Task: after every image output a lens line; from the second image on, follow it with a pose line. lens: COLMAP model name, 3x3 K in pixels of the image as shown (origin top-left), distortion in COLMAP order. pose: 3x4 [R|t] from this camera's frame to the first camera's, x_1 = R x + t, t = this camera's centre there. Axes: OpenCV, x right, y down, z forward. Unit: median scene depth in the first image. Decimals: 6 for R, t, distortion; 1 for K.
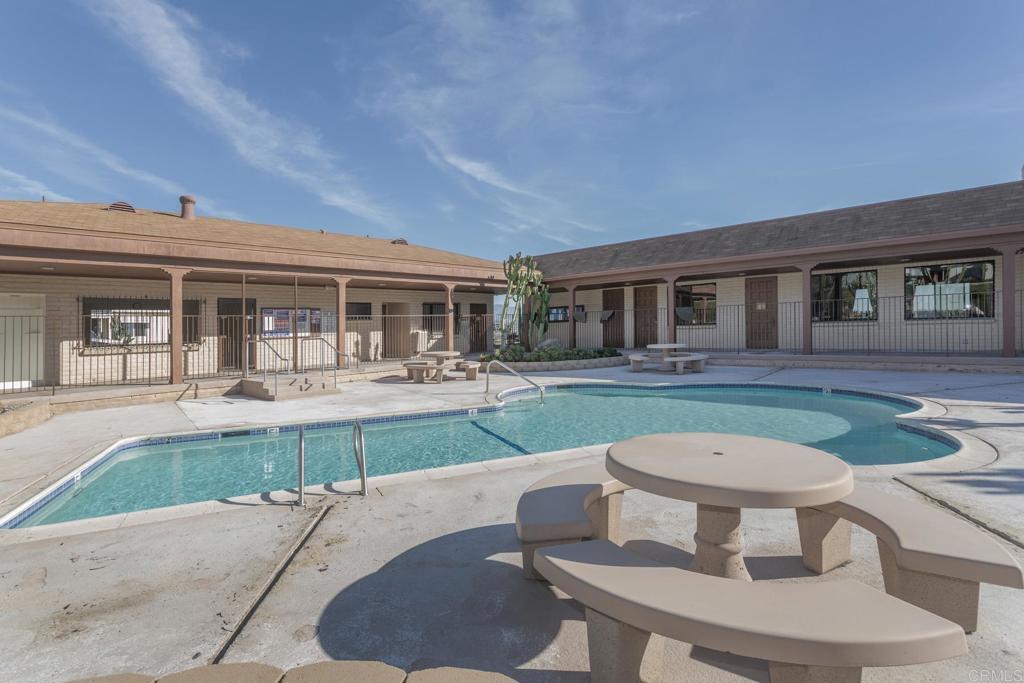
lens RADIAL K [[525.1, 0, 512.6], [0, 525.1, 331.2], [0, 0, 1]] dist [0.000884, -0.000135]
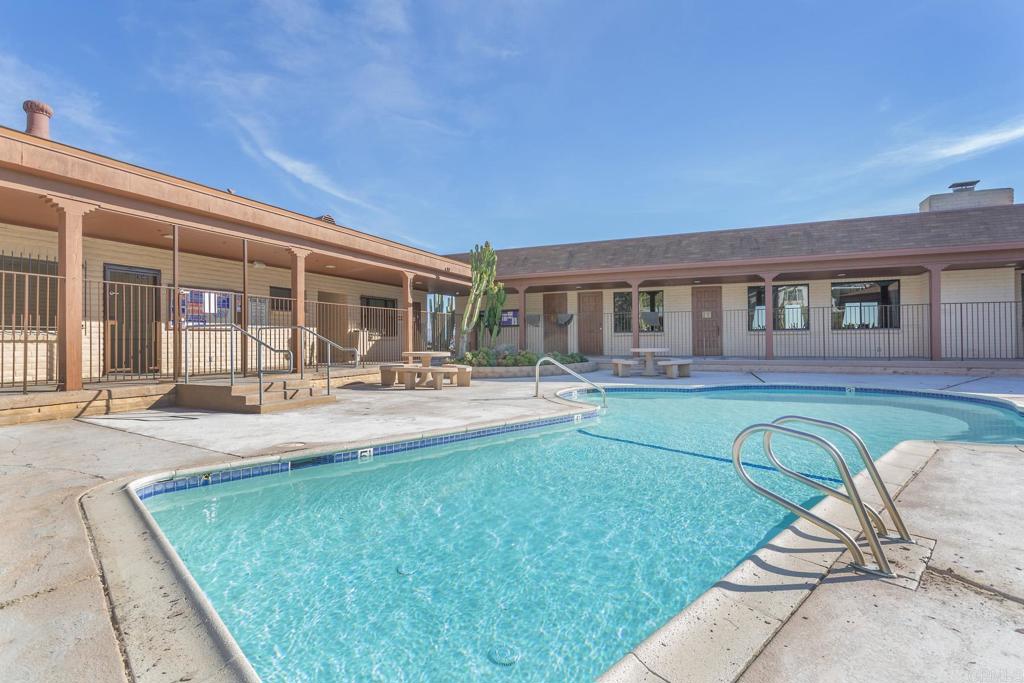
lens RADIAL K [[524.2, 0, 512.0], [0, 524.2, 341.5], [0, 0, 1]] dist [0.003474, 0.000877]
pose [[0.940064, 0.020193, 0.340400, -0.241991], [-0.014178, 0.999696, -0.020148, 0.032173], [-0.340704, 0.014115, 0.940065, 0.169593]]
